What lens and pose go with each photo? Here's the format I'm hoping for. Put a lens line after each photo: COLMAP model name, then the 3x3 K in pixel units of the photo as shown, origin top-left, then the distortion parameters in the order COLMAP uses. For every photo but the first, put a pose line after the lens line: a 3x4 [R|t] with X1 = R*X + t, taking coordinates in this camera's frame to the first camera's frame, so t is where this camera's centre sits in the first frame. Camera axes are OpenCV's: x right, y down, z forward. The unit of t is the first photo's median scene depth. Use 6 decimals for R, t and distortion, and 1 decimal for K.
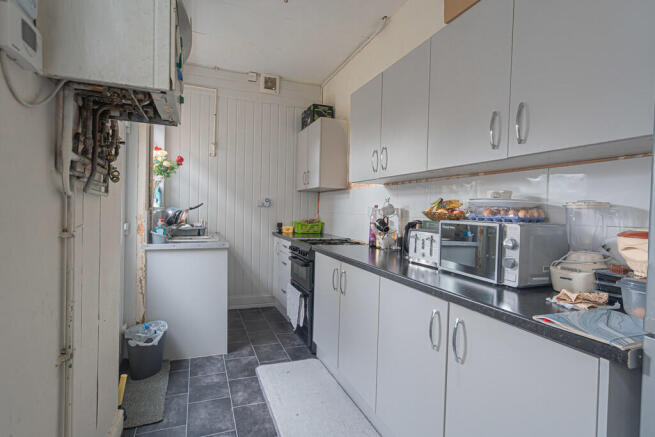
lens RADIAL K [[330.3, 0, 327.4], [0, 330.3, 219.3], [0, 0, 1]] dist [-0.002826, -0.000390]
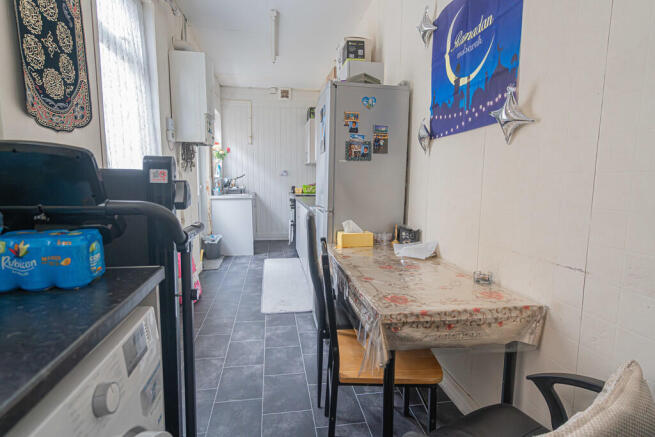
lens RADIAL K [[330.3, 0, 326.2], [0, 330.3, 218.1], [0, 0, 1]] dist [-0.002826, -0.000390]
pose [[0.978402, 0.007001, -0.206593, 0.429233], [0.011590, 0.995997, 0.088637, 0.032431], [0.206386, -0.089117, 0.974404, -0.636939]]
